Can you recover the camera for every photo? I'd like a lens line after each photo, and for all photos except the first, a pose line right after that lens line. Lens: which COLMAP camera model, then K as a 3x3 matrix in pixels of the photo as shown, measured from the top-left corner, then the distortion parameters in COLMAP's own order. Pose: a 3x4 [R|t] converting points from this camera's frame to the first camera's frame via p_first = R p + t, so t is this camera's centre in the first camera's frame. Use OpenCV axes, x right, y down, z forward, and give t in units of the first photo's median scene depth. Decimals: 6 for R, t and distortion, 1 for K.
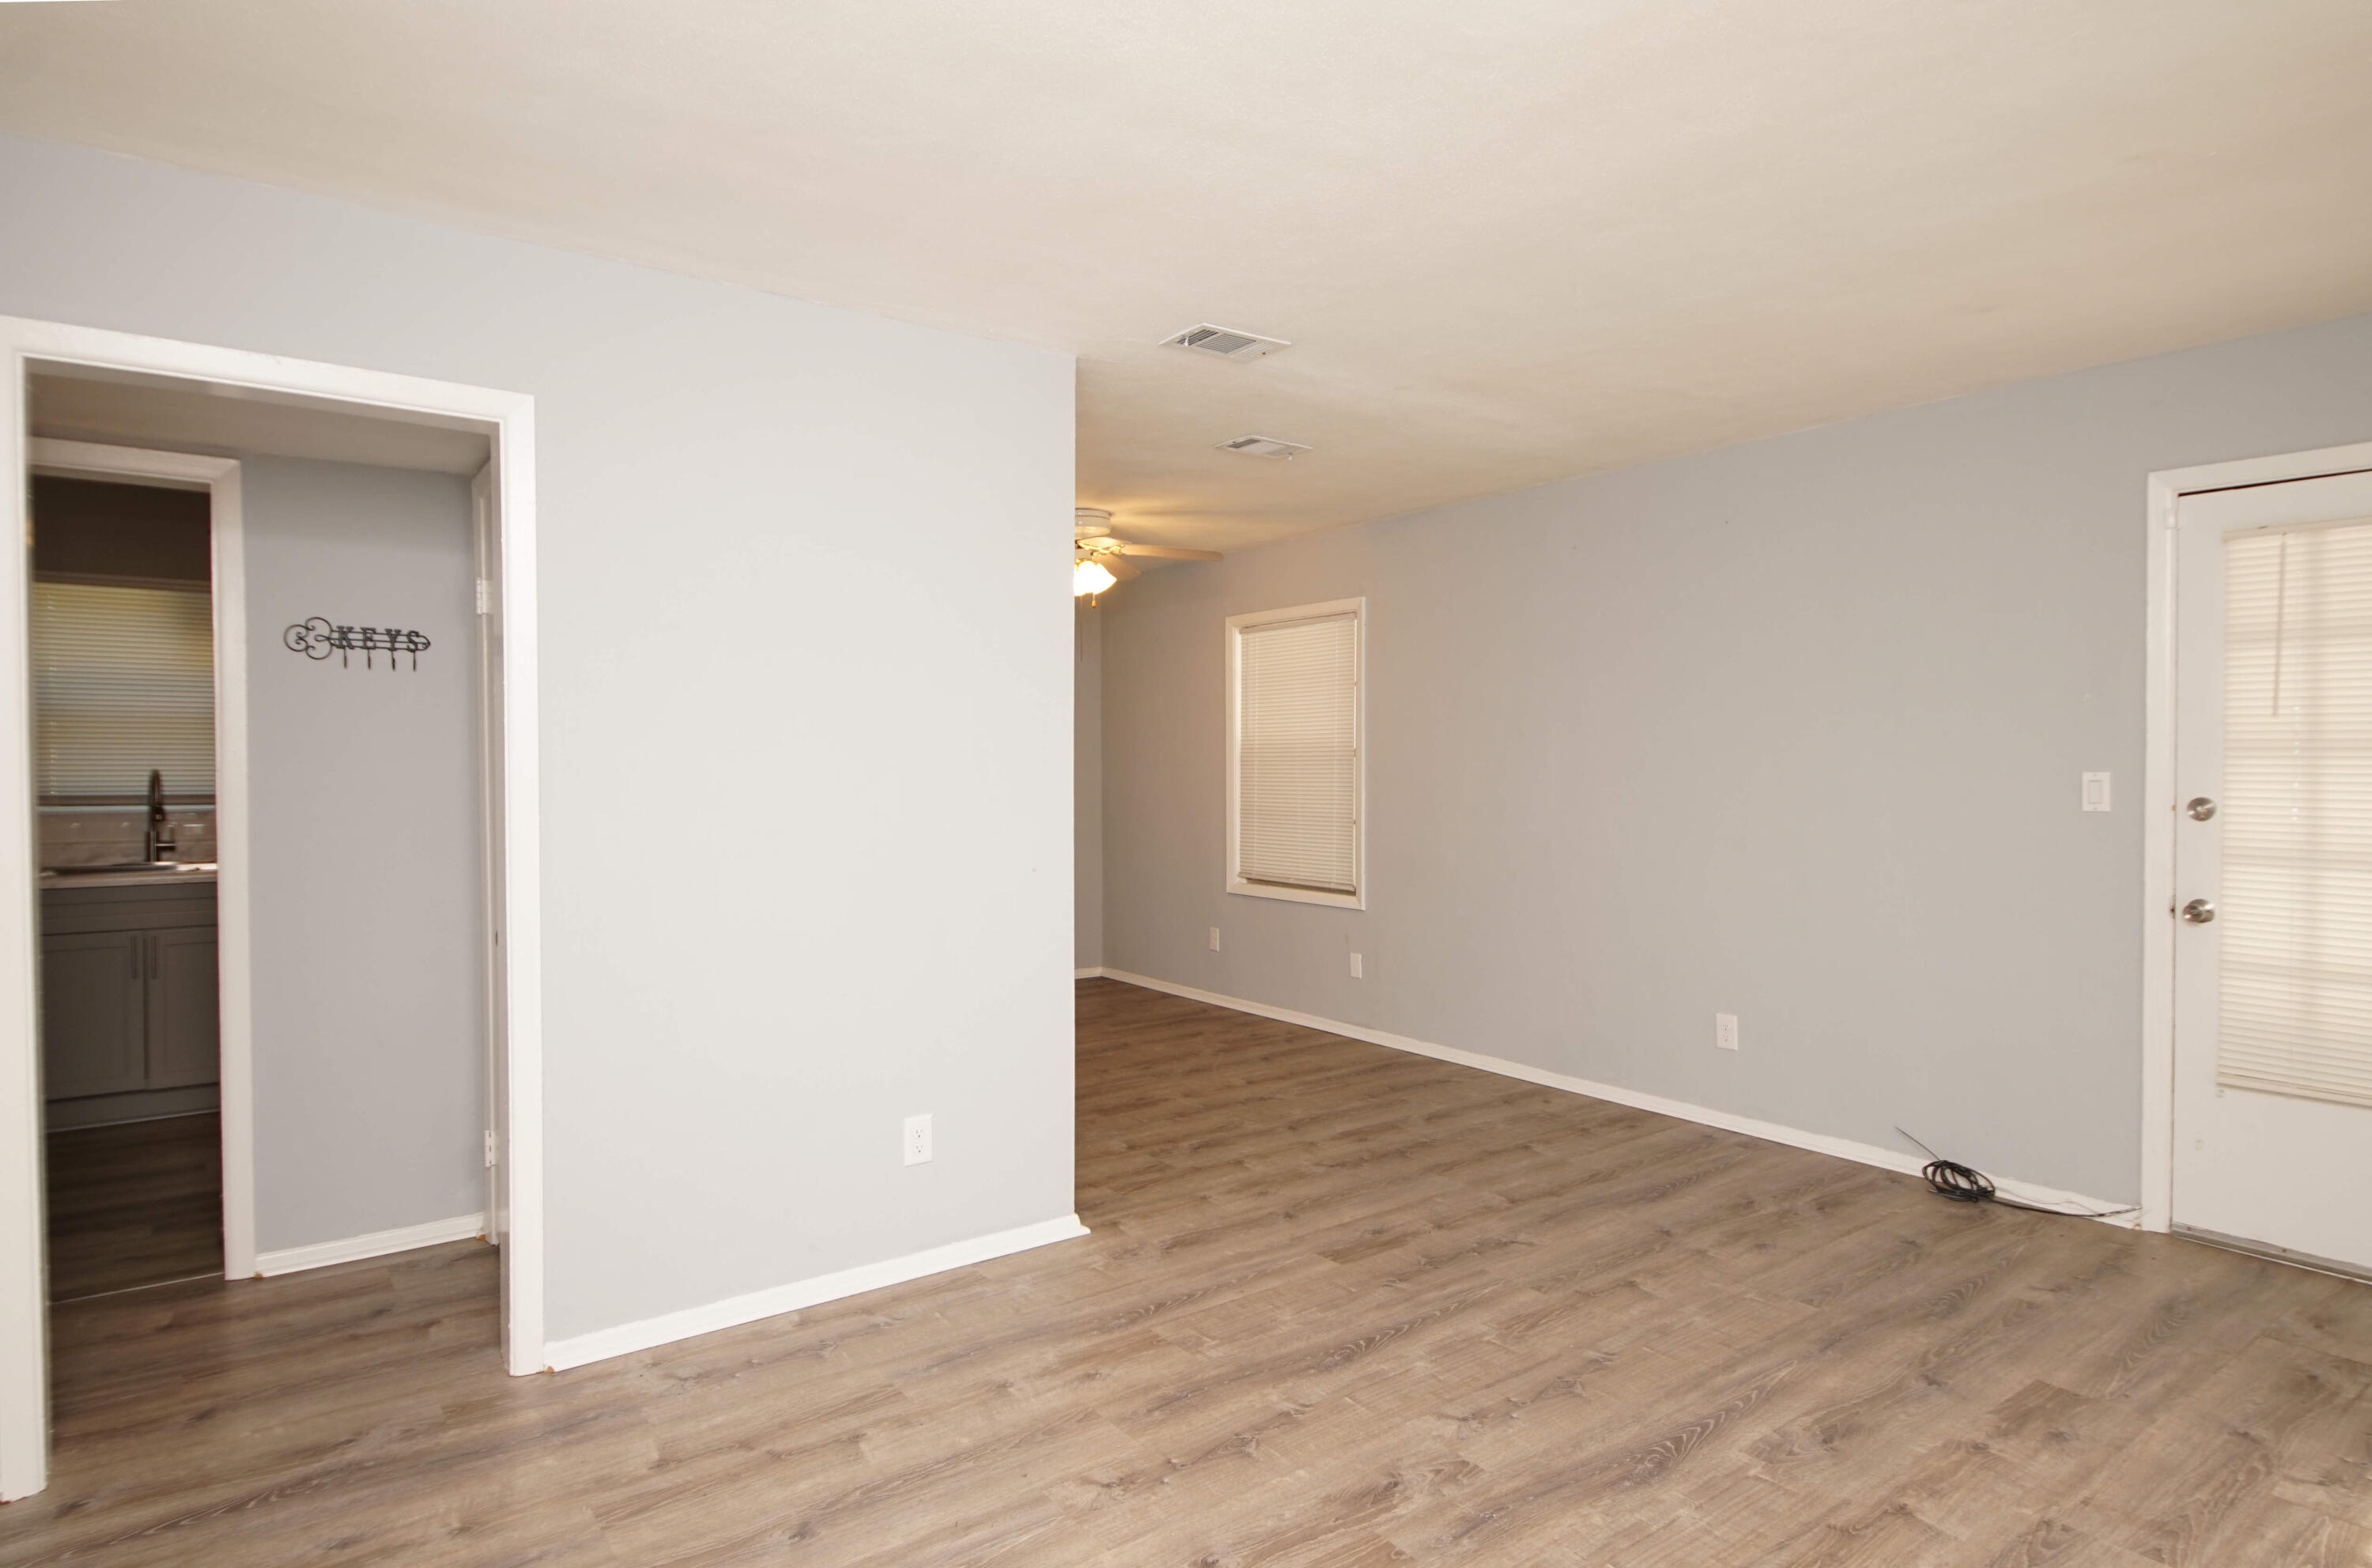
lens RADIAL K [[1305.3, 0, 1186.0], [0, 1305.3, 784.0], [0, 0, 1]] dist [0.038276, -0.035228]
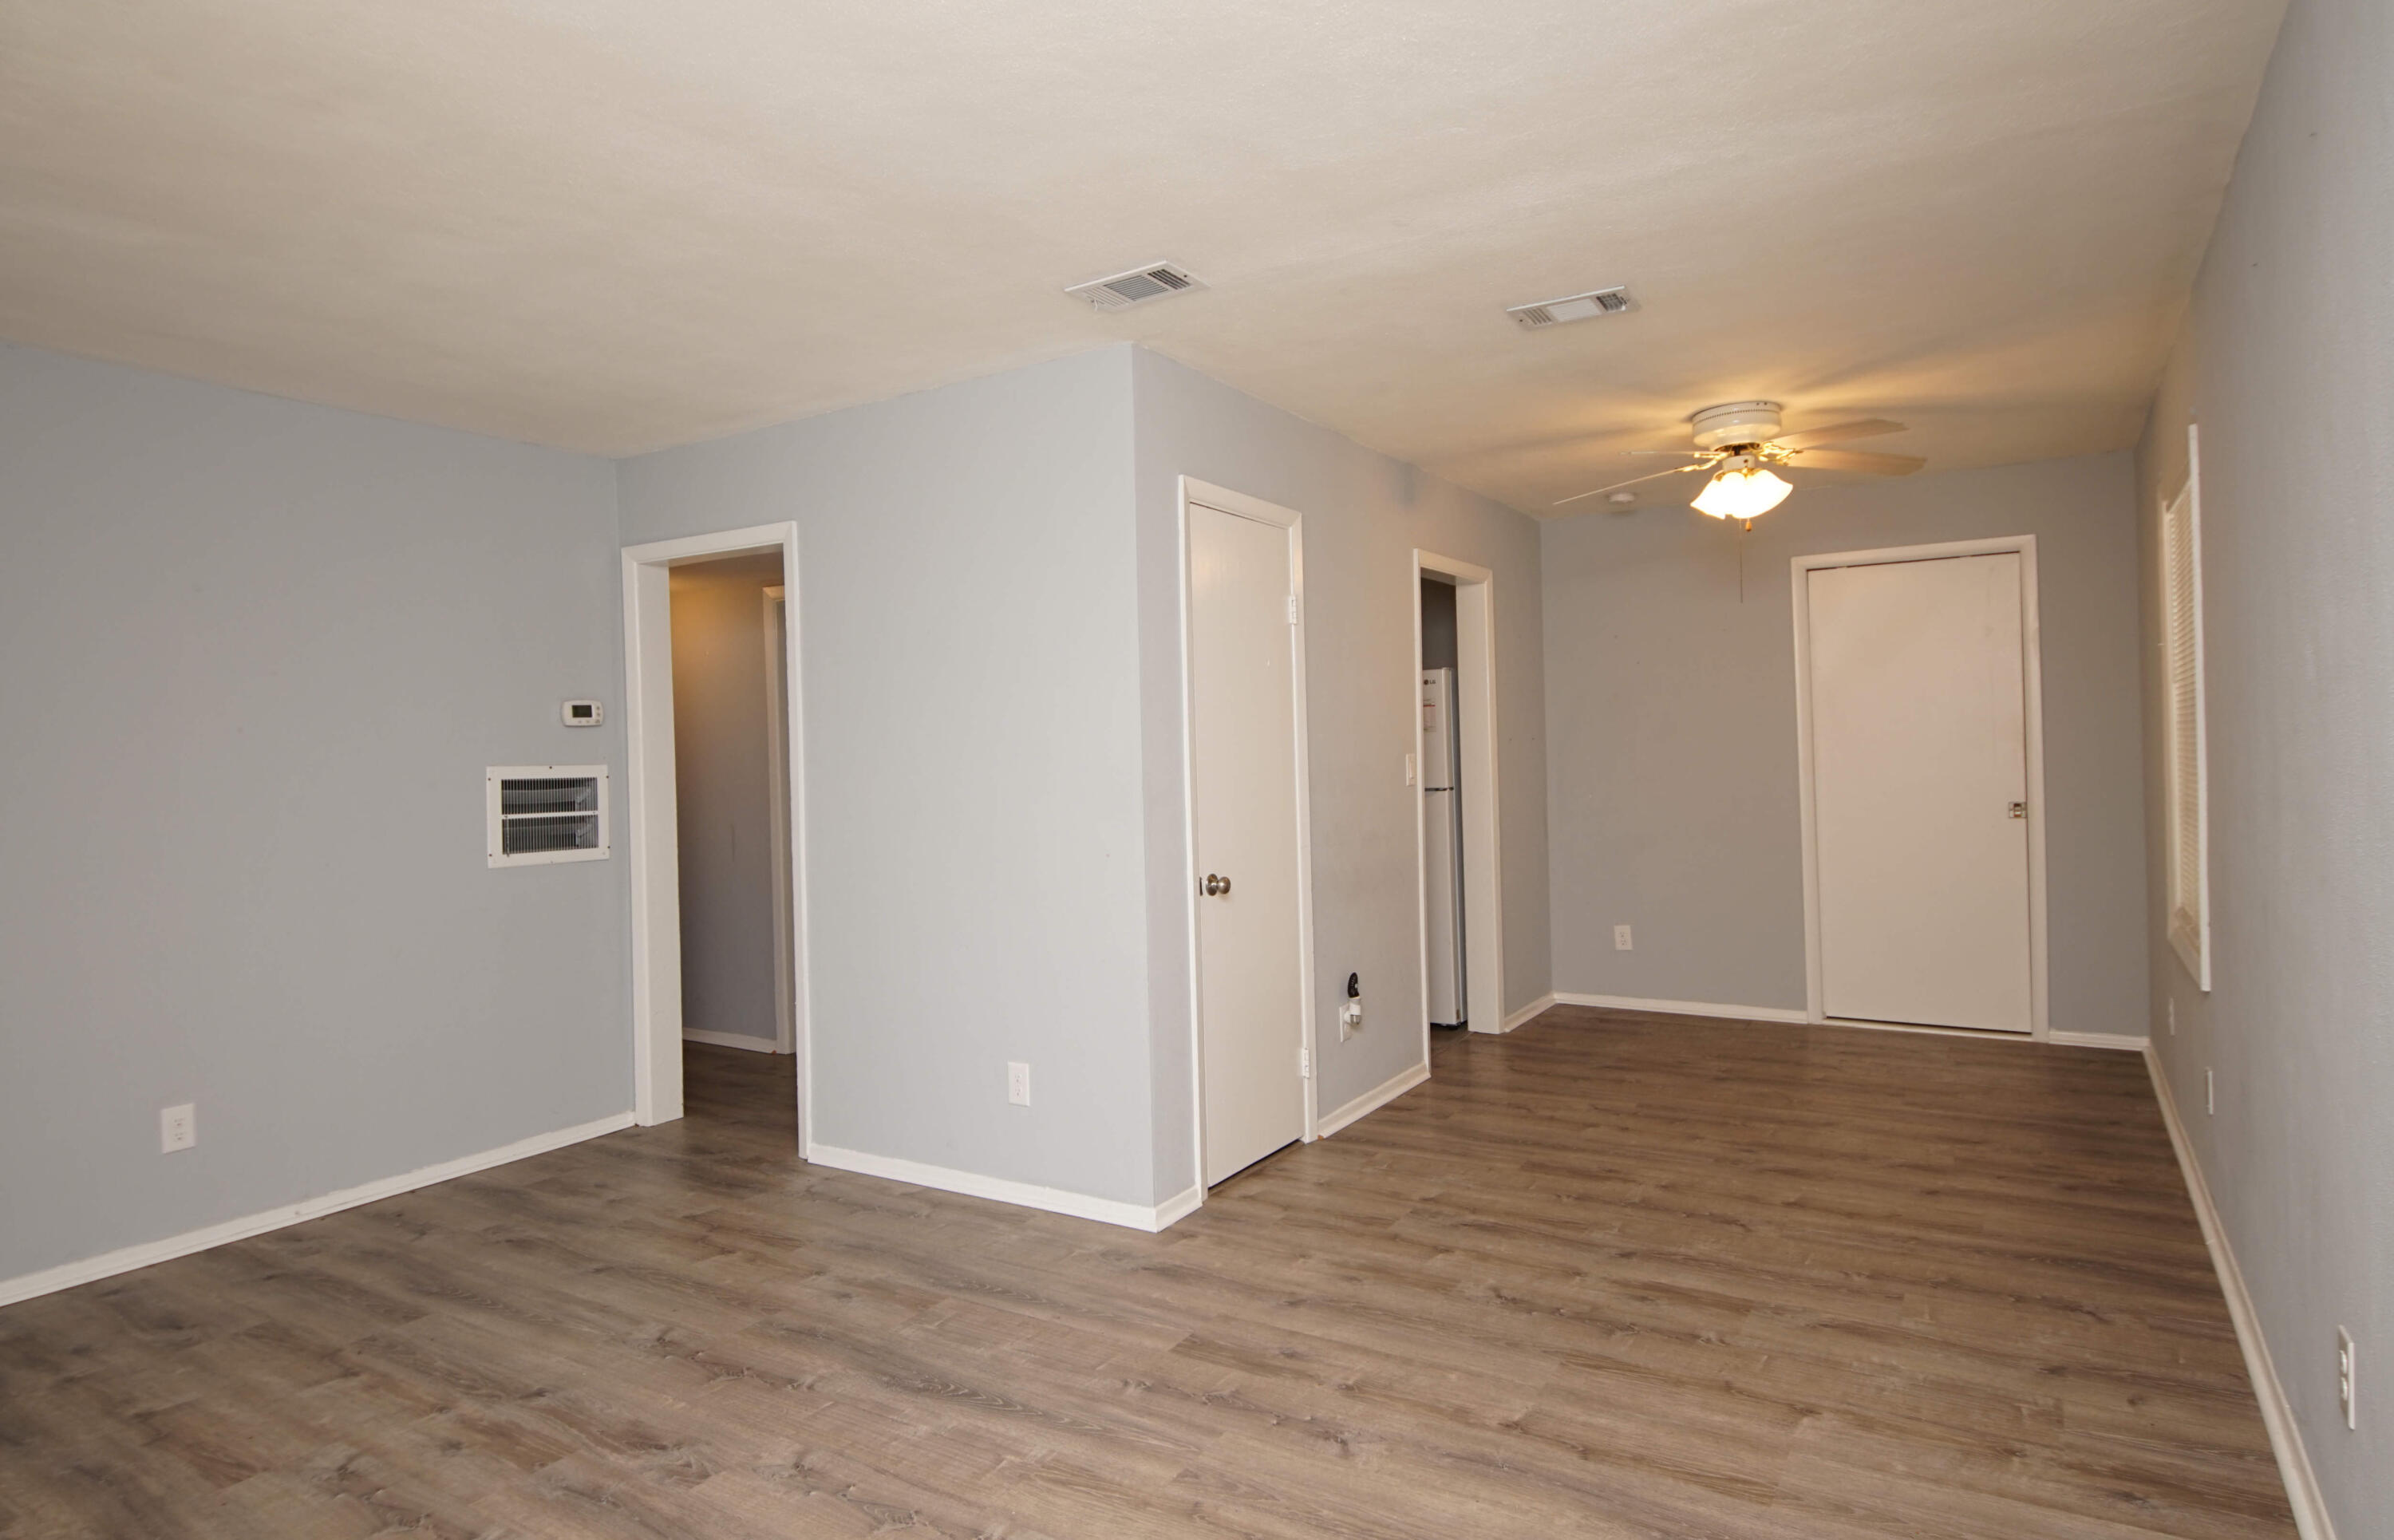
lens RADIAL K [[1330.7, 0, 1172.9], [0, 1330.7, 756.3], [0, 0, 1]] dist [0.046235, -0.050611]
pose [[0.360809, -0.007277, -0.932611, 0.864919], [0.005873, 0.999967, -0.005530, -0.003712], [0.932621, -0.003482, 0.360840, 0.663775]]
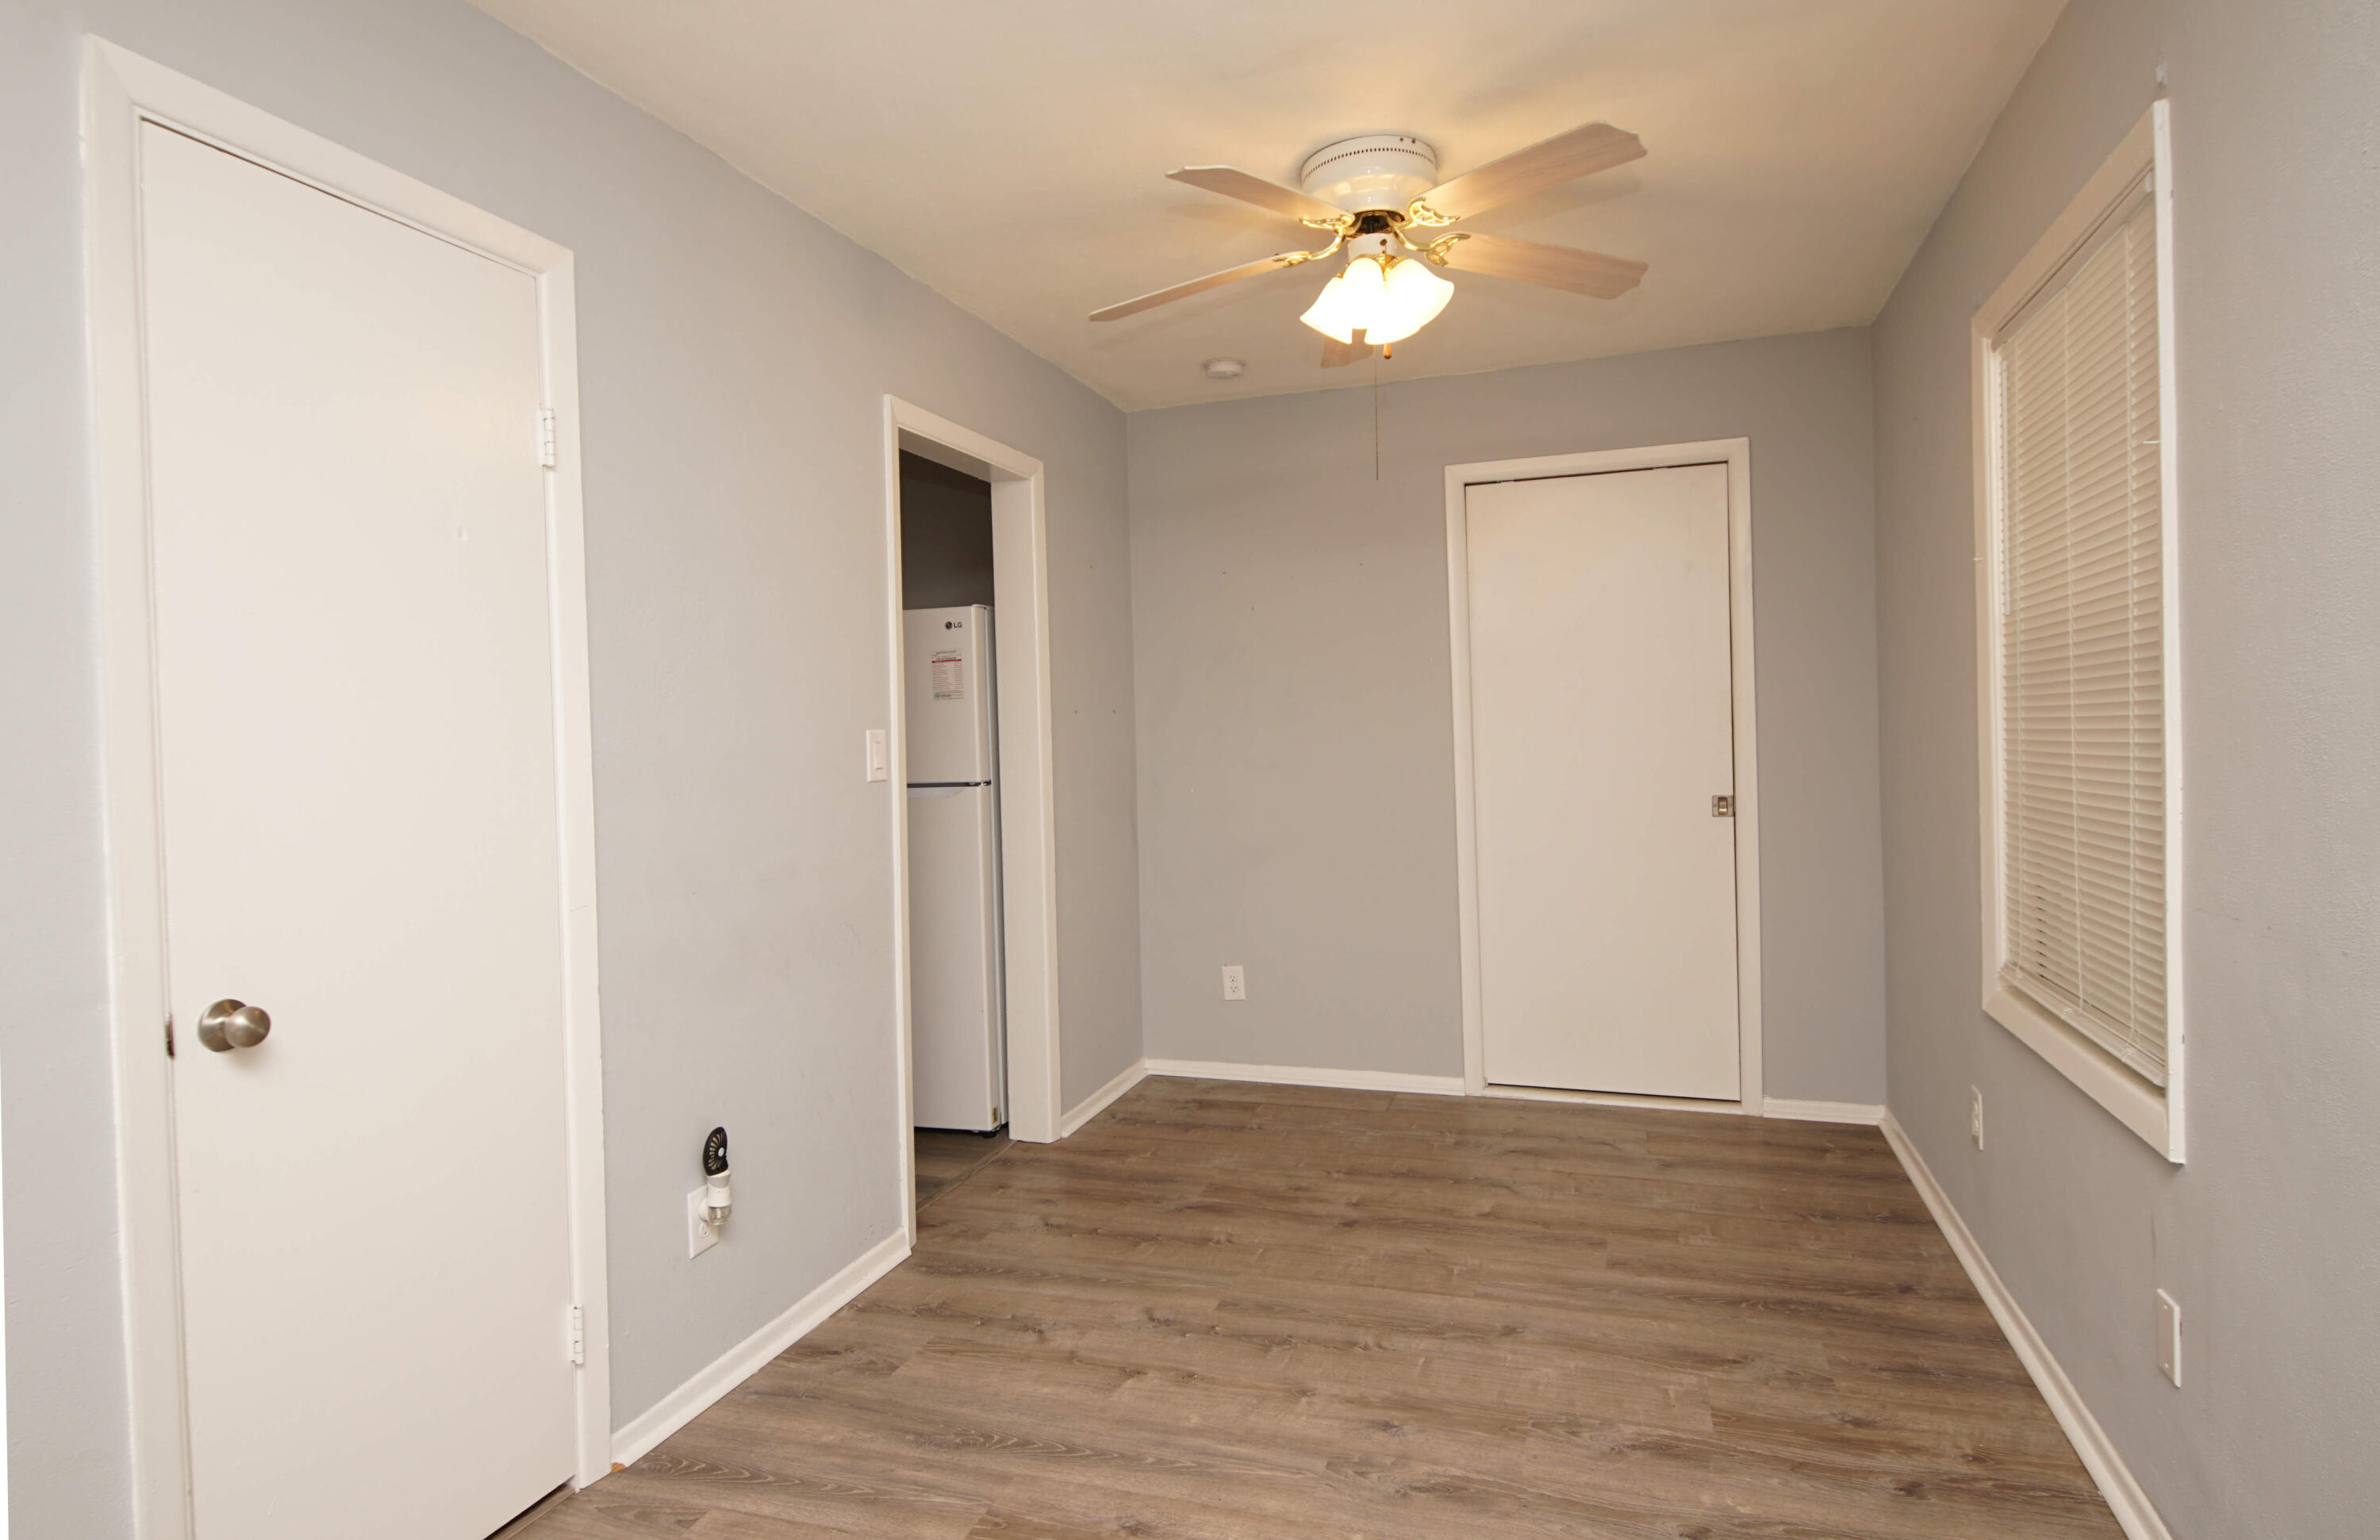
lens RADIAL K [[1323.0, 0, 1166.0], [0, 1323.0, 756.3], [0, 0, 1]] dist [0.046235, -0.050611]
pose [[0.565718, 0.001421, -0.824597, 0.434643], [0.008387, 0.999937, 0.007476, 0.000005], [0.824556, -0.011145, 0.565670, 1.093957]]
